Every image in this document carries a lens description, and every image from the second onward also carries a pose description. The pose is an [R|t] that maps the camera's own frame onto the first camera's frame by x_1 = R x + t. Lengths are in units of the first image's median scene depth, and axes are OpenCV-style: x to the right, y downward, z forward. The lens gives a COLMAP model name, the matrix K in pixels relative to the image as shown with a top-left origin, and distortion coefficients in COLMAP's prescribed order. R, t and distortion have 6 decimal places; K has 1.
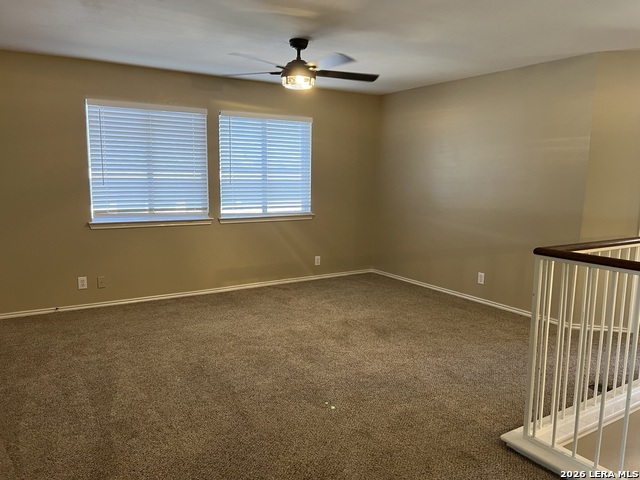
lens RADIAL K [[485.3, 0, 323.3], [0, 485.3, 240.7], [0, 0, 1]] dist [0.054093, -0.036774]
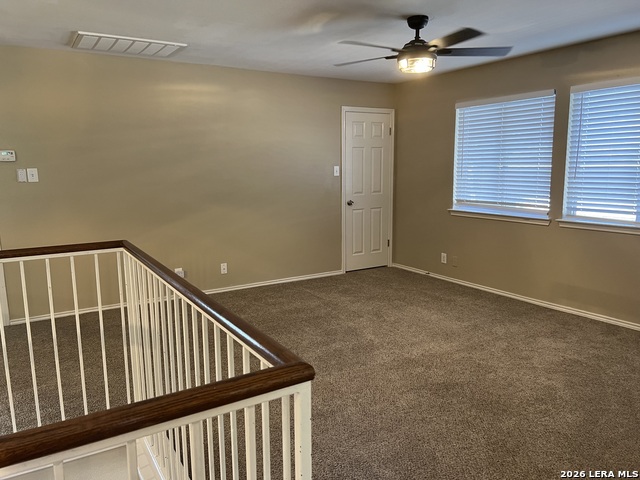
lens RADIAL K [[485.3, 0, 322.6], [0, 485.3, 236.9], [0, 0, 1]] dist [0.054093, -0.036774]
pose [[-0.001624, 0.132559, -0.991174, 0.655733], [-0.132551, 0.982401, 0.131603, -0.079212], [0.991175, 0.131595, 0.015976, 0.639553]]
